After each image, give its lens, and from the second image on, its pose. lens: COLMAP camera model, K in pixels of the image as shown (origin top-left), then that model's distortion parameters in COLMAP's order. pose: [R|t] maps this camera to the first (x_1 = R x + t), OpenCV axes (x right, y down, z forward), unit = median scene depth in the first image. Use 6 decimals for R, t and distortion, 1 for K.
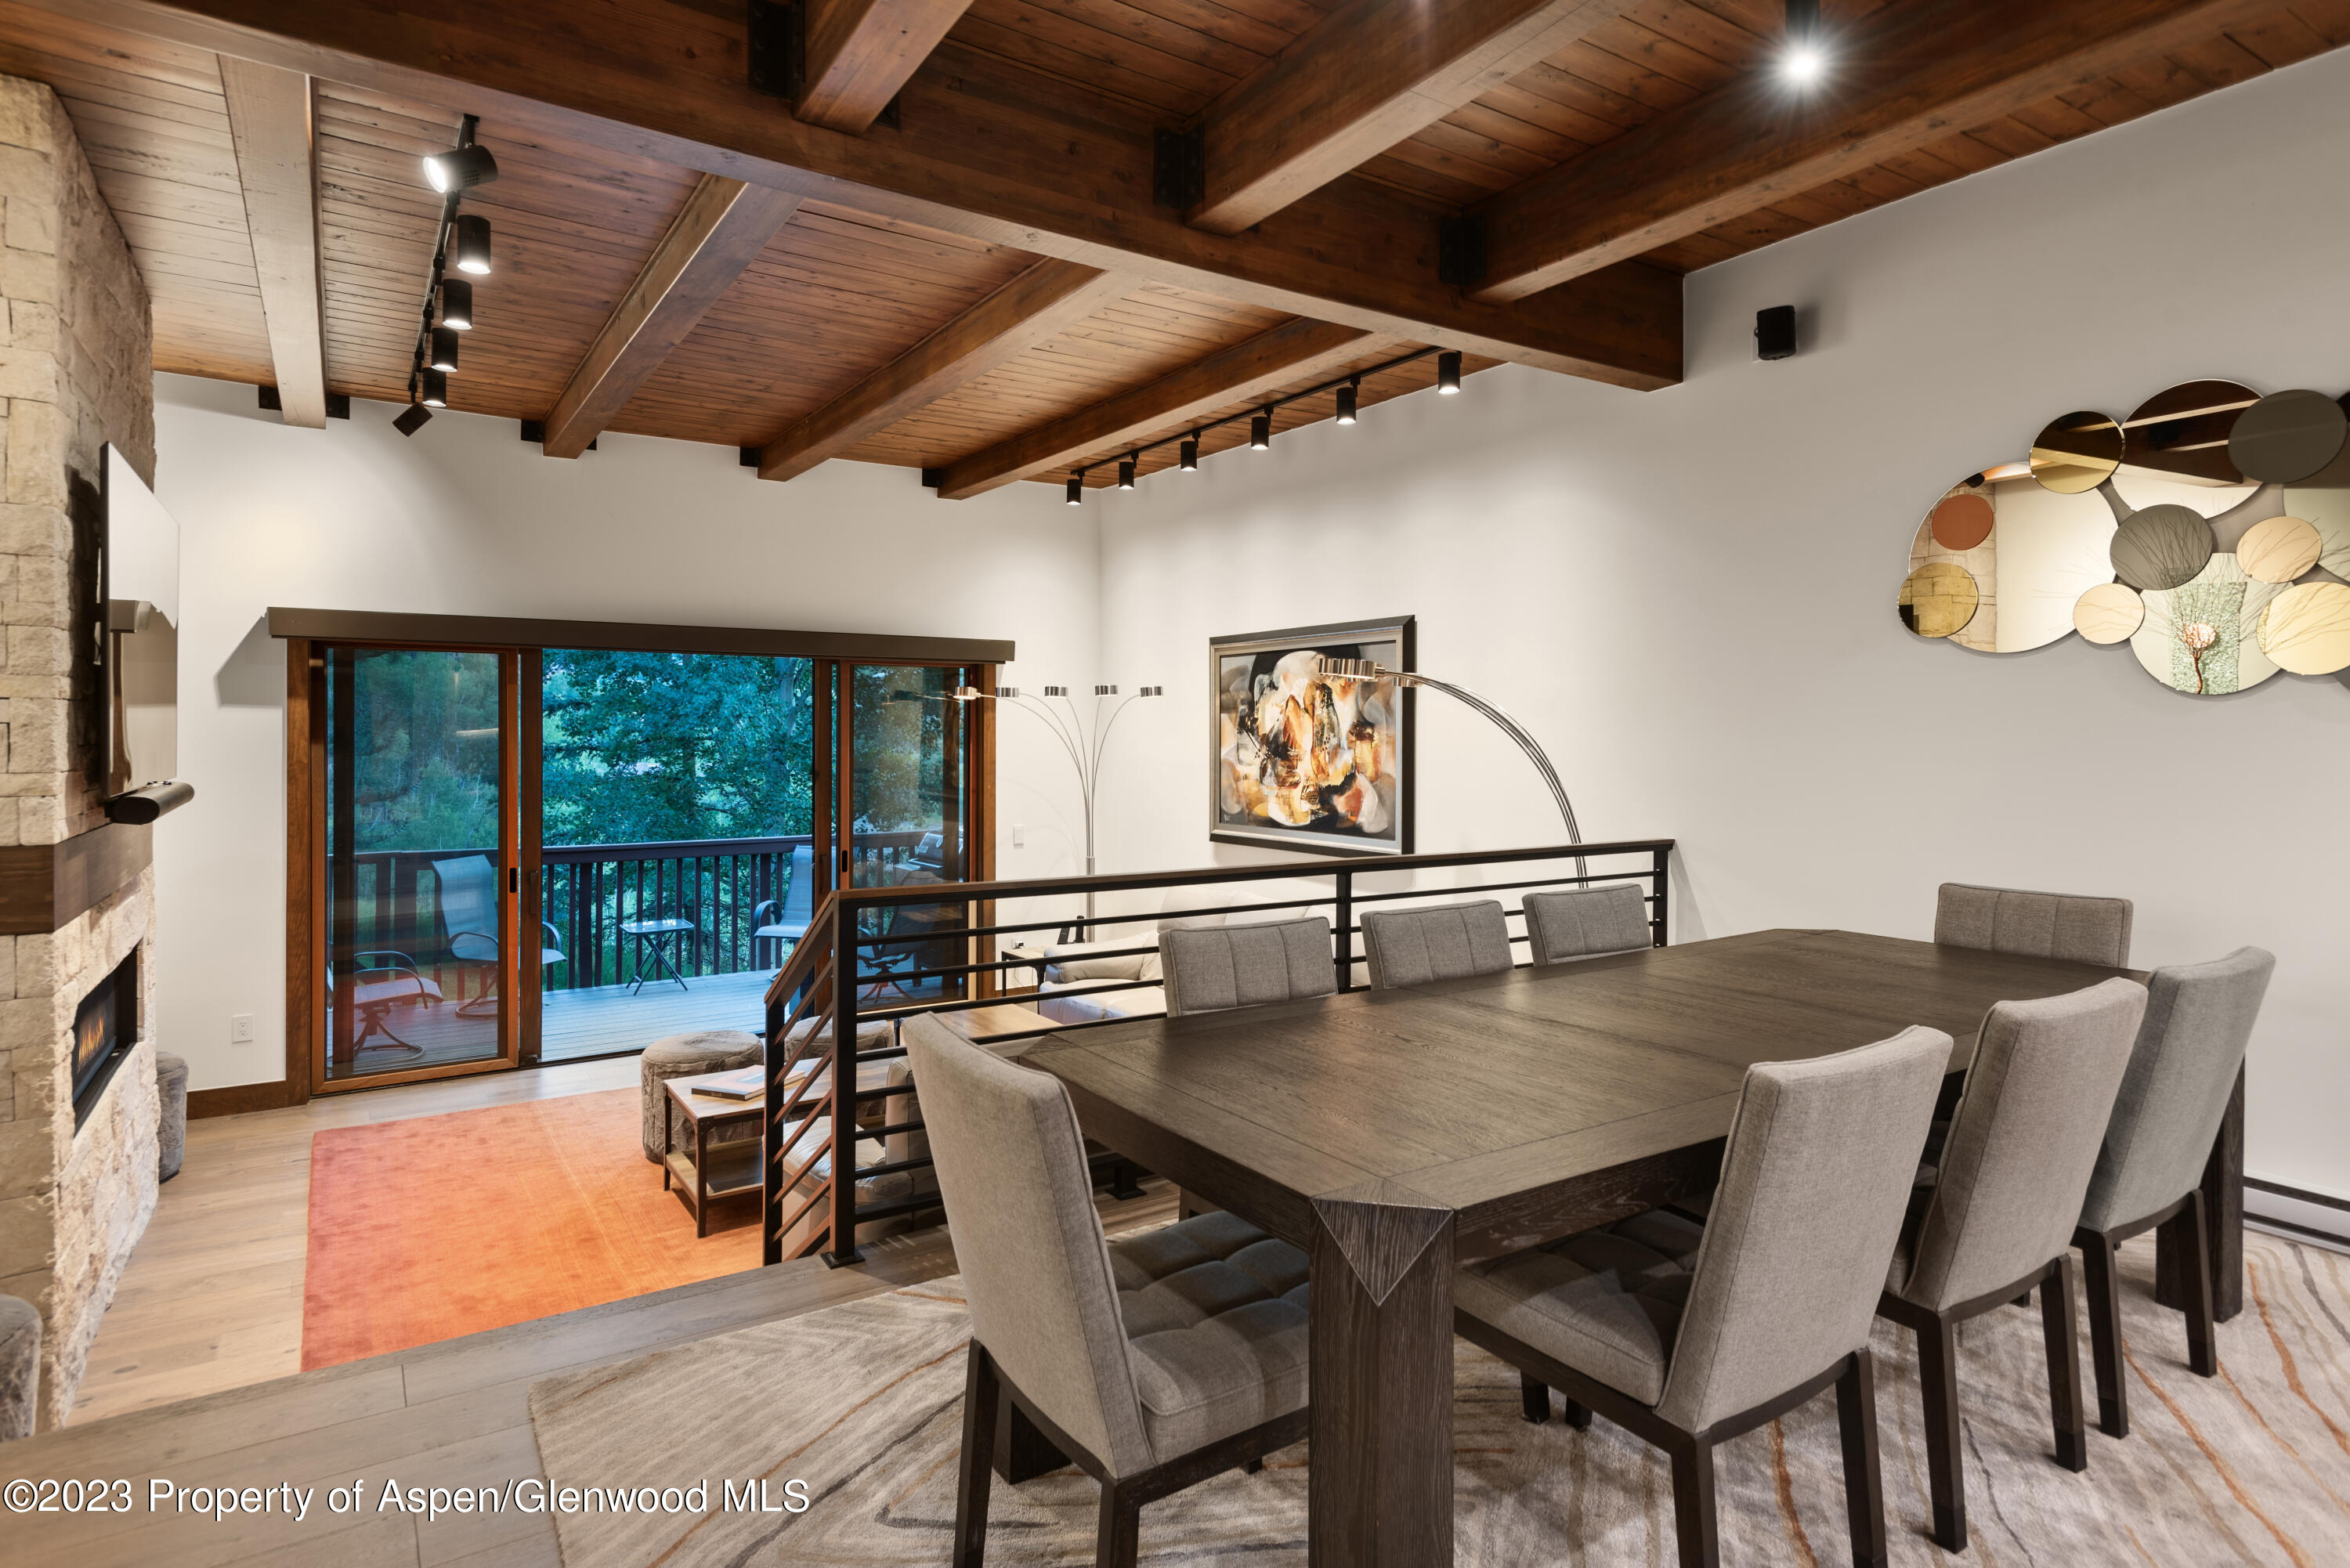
lens RADIAL K [[1277.7, 0, 1194.3], [0, 1277.7, 737.6], [0, 0, 1]] dist [0.019487, -0.002332]
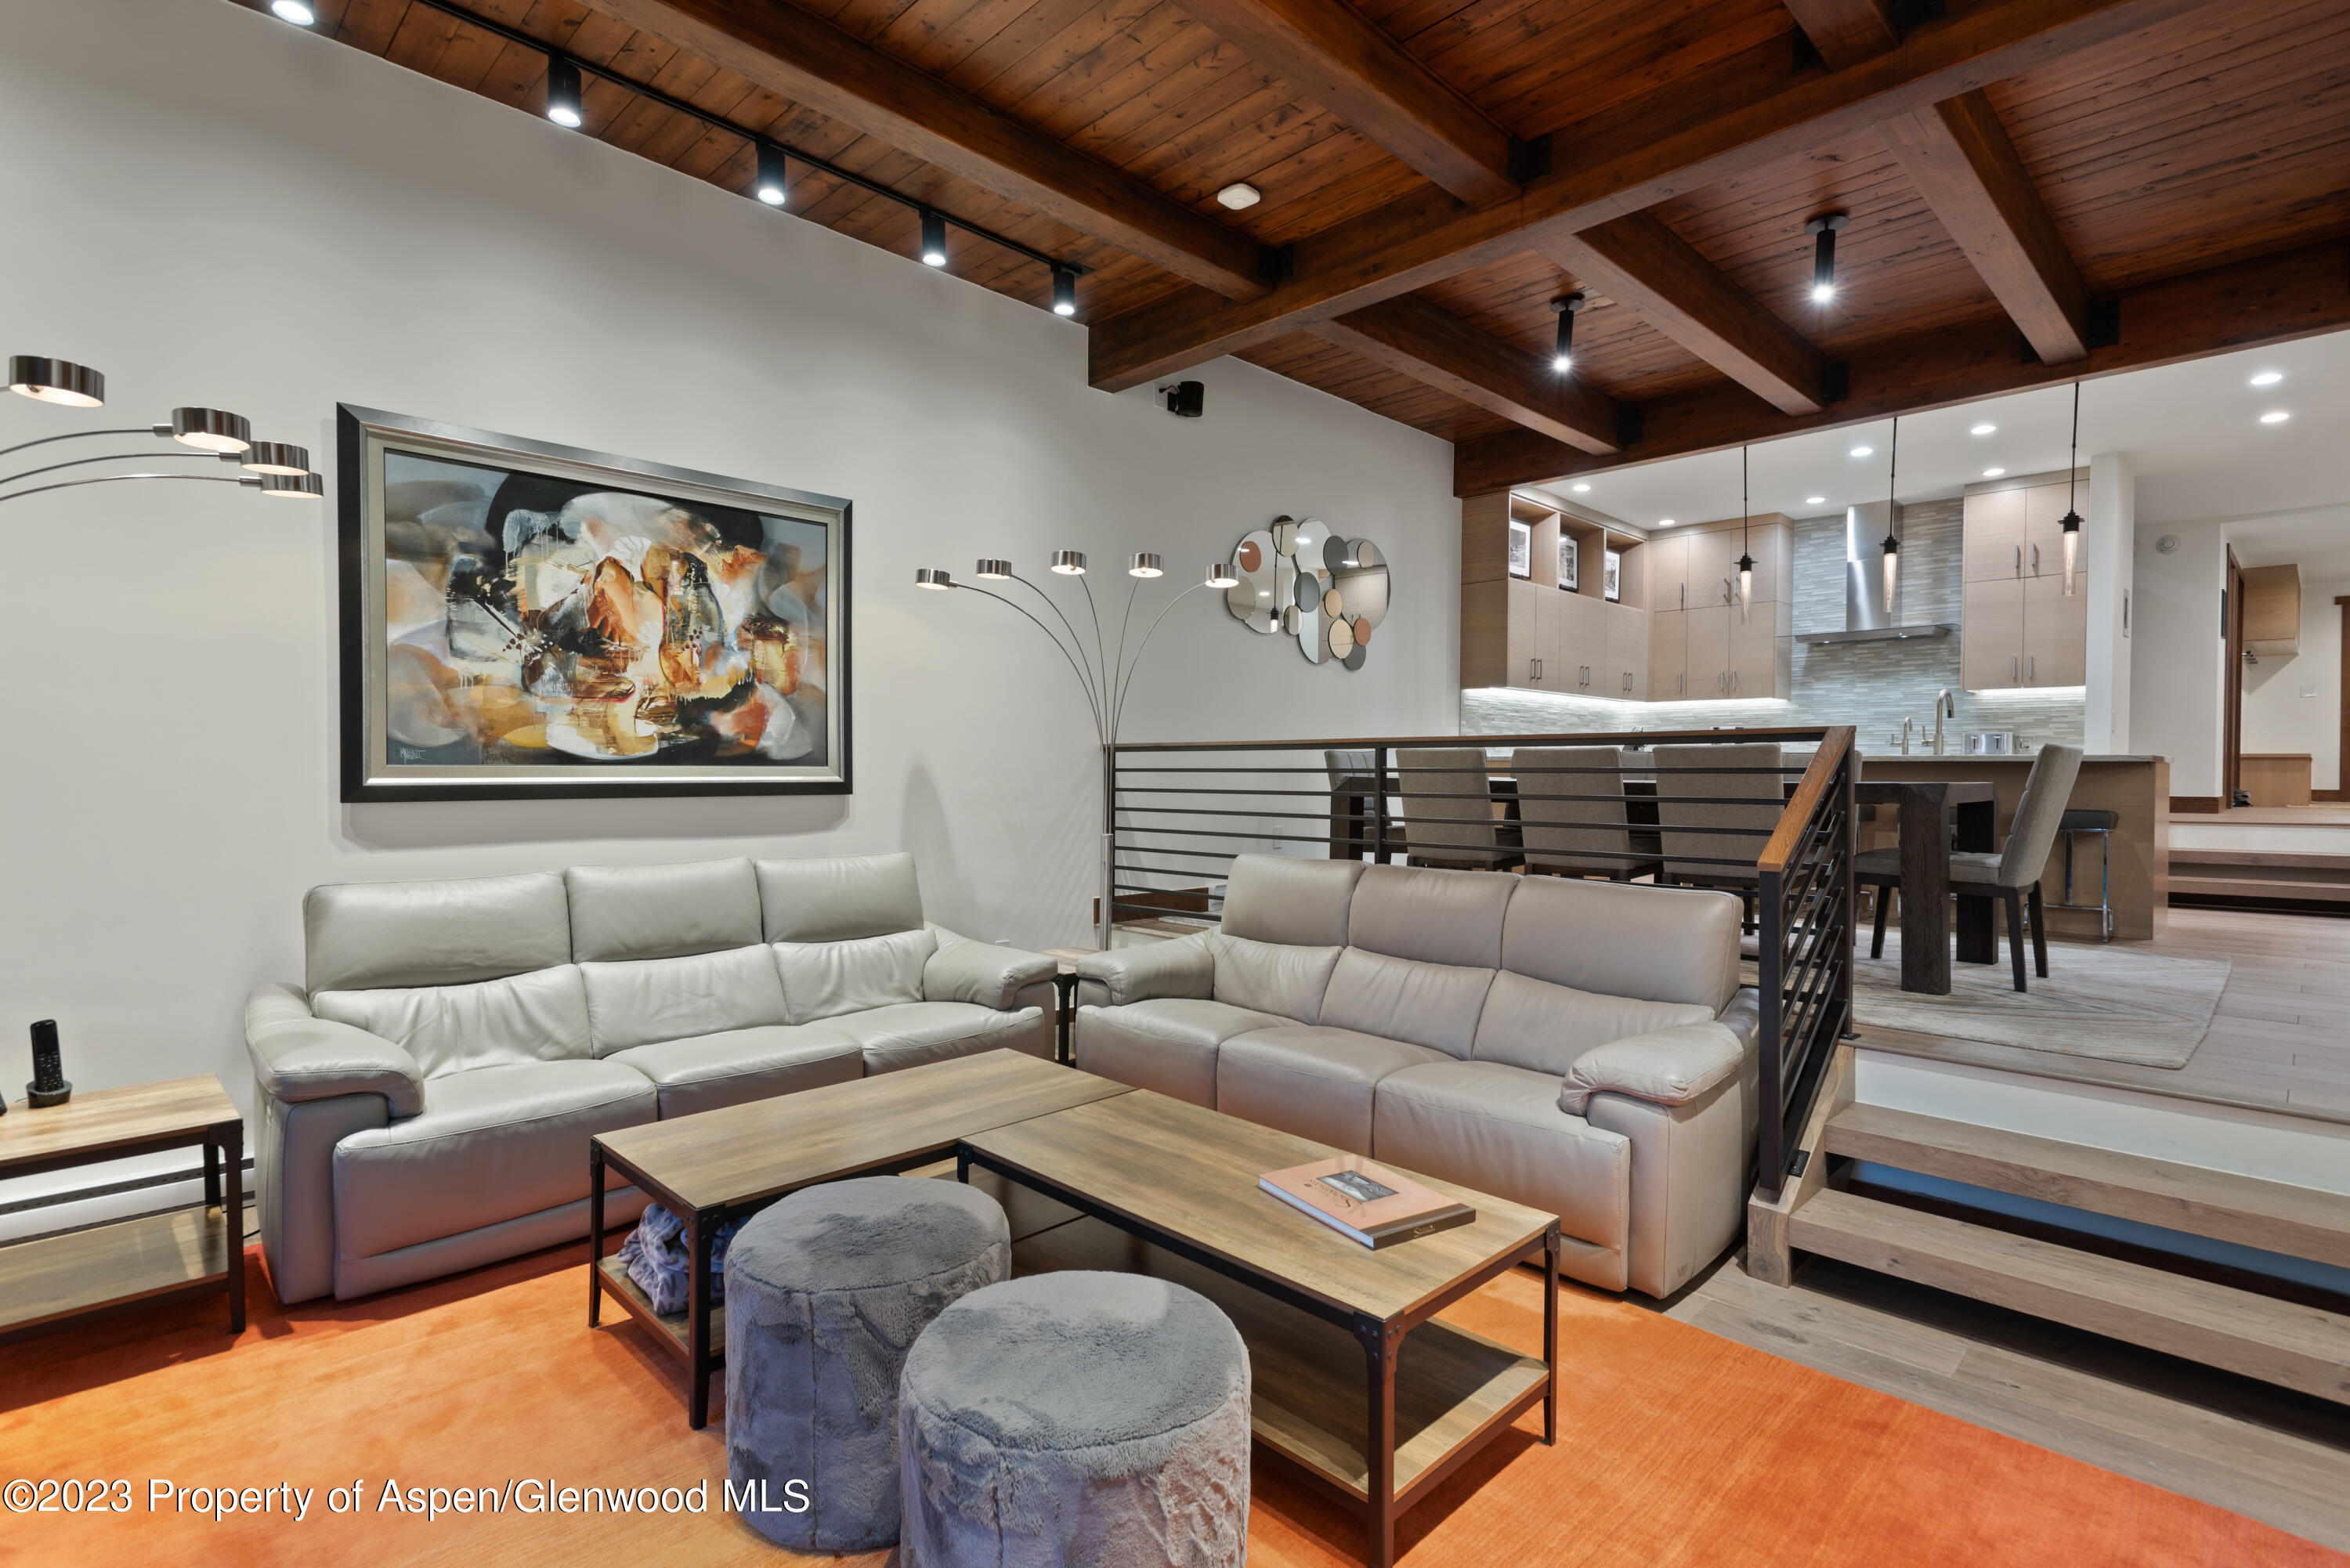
lens RADIAL K [[1110.4, 0, 1159.6], [0, 1110.4, 786.8], [0, 0, 1]] dist [0.016338, -0.000285]
pose [[-0.185099, -0.020192, 0.982512, -0.558613], [-0.000361, 0.999790, 0.020479, 0.074569], [-0.982720, 0.003436, -0.185067, 0.865868]]
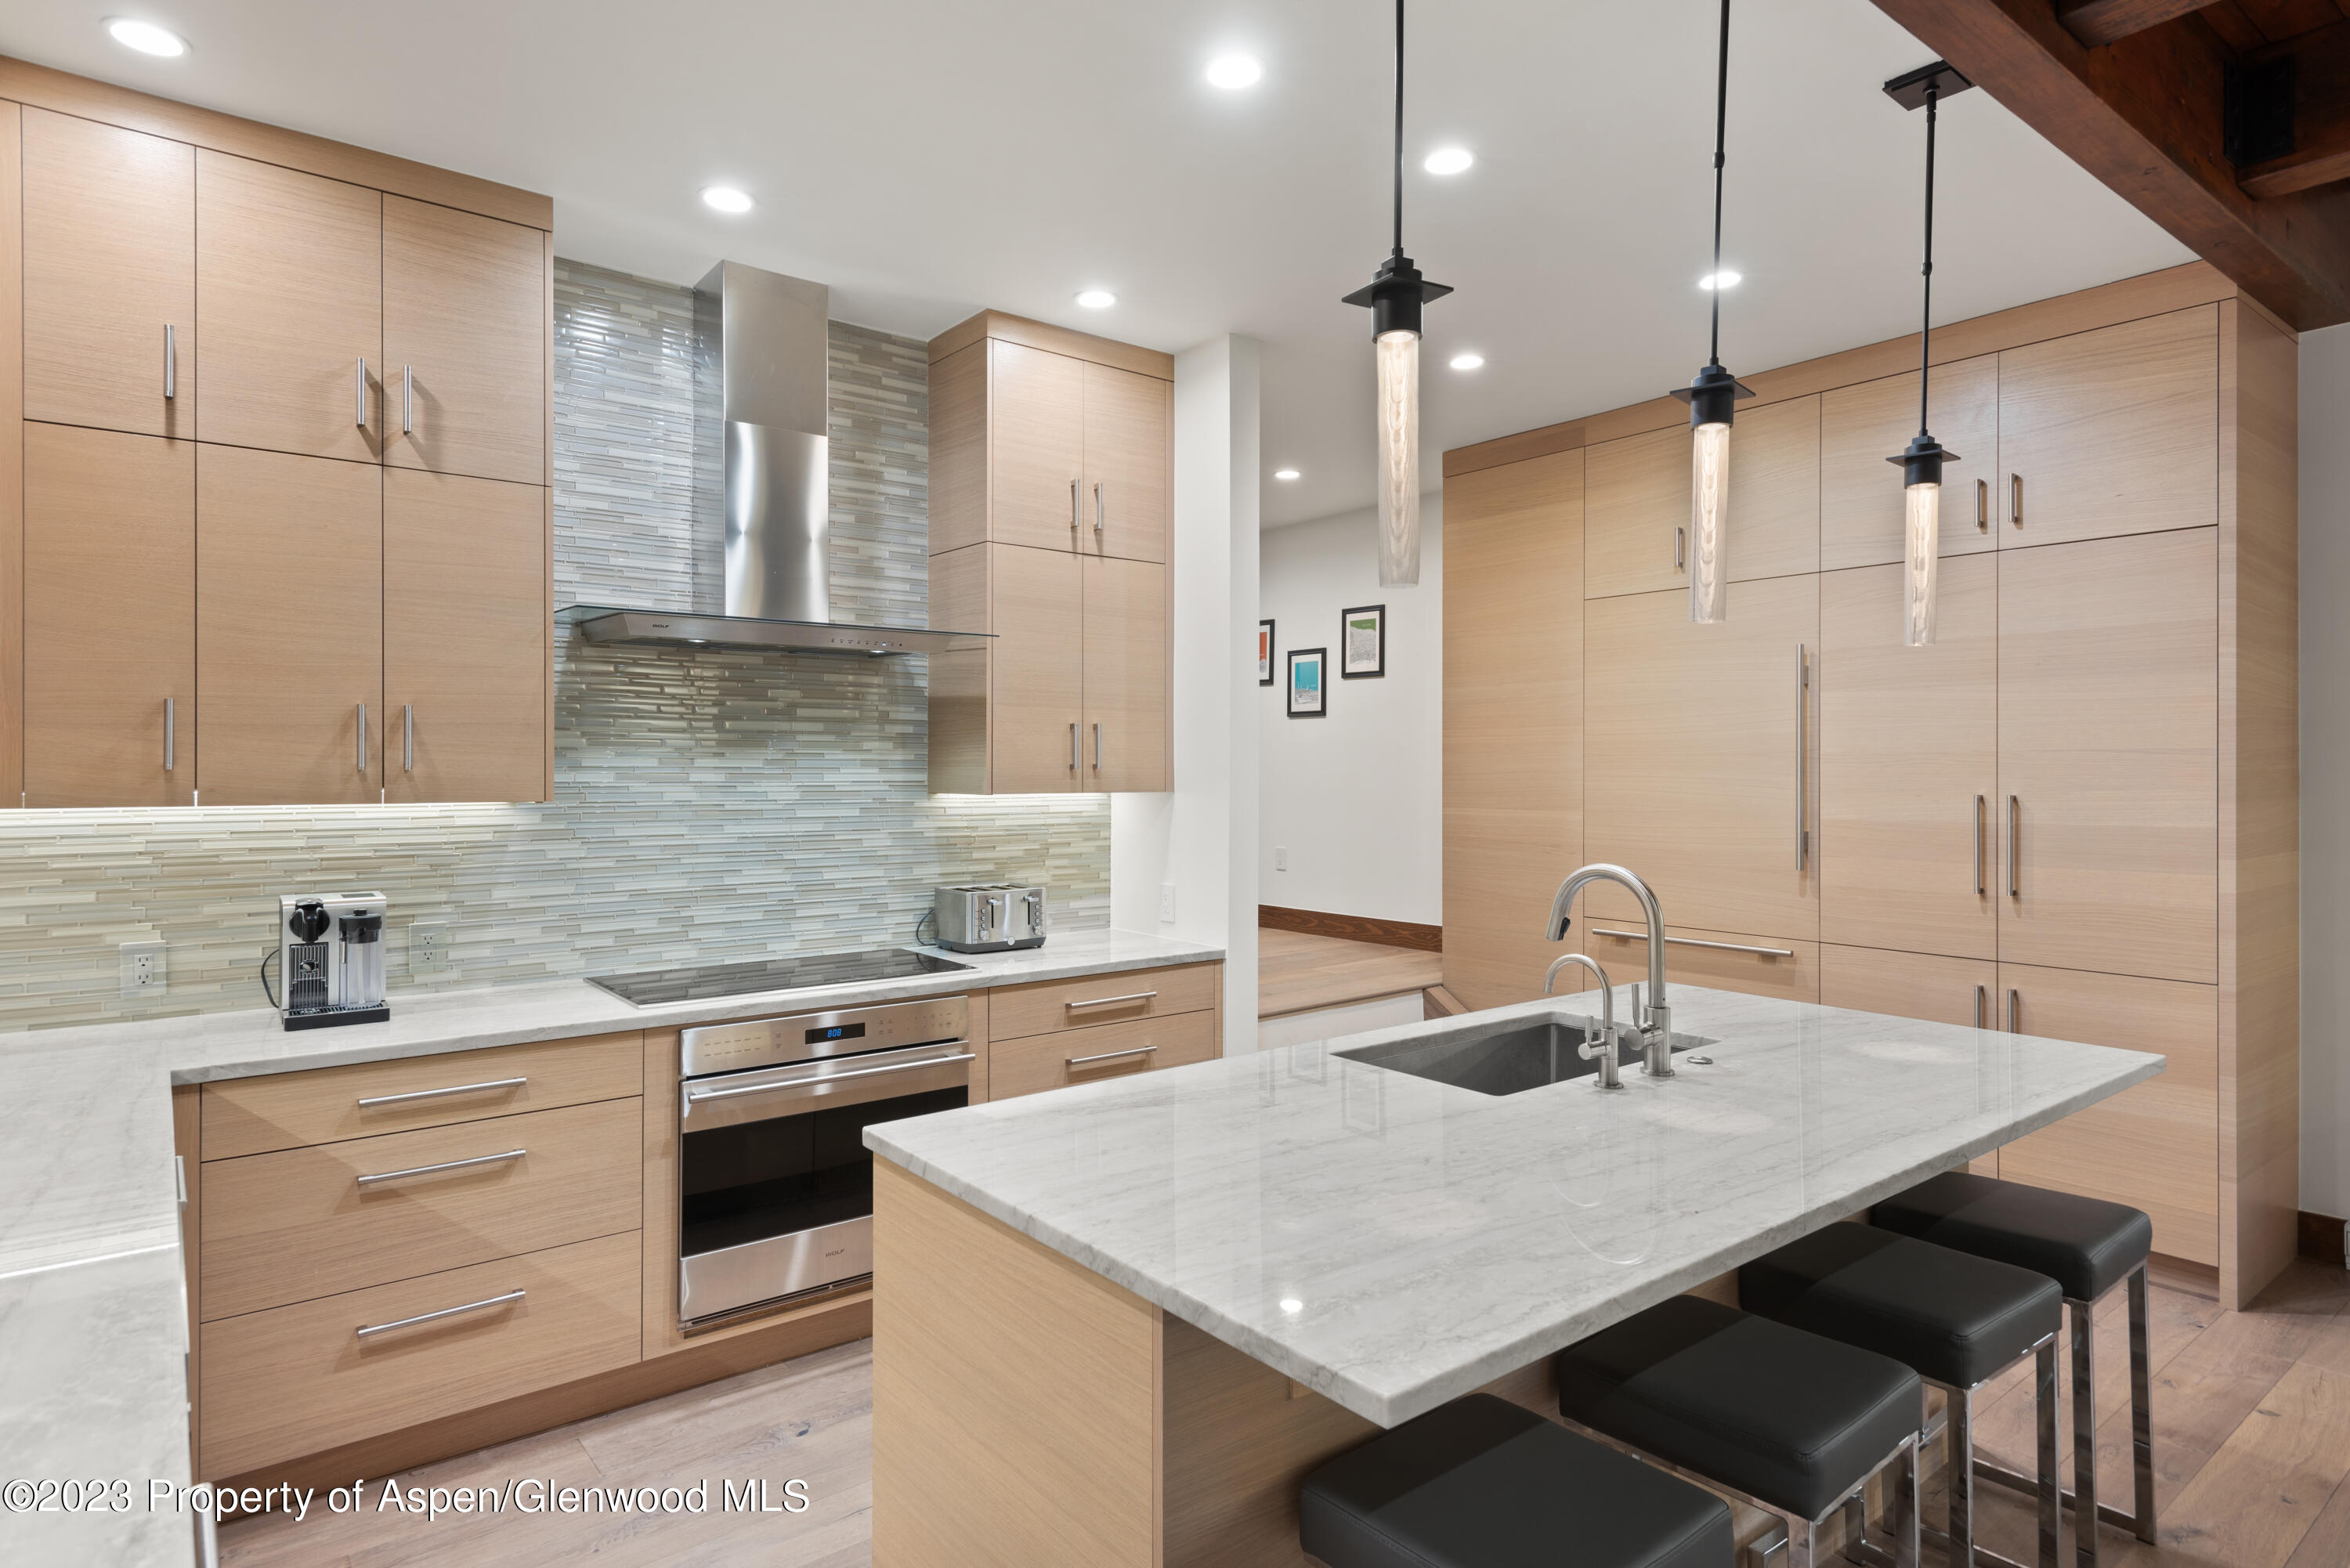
lens RADIAL K [[1278.4, 0, 1223.2], [0, 1278.4, 767.9], [0, 0, 1]] dist [0.014308, -0.000625]
pose [[-0.996808, -0.003940, -0.079736, 0.399069], [-0.004344, 0.999979, 0.004906, -0.019456], [0.079715, 0.005237, -0.996804, 0.389403]]
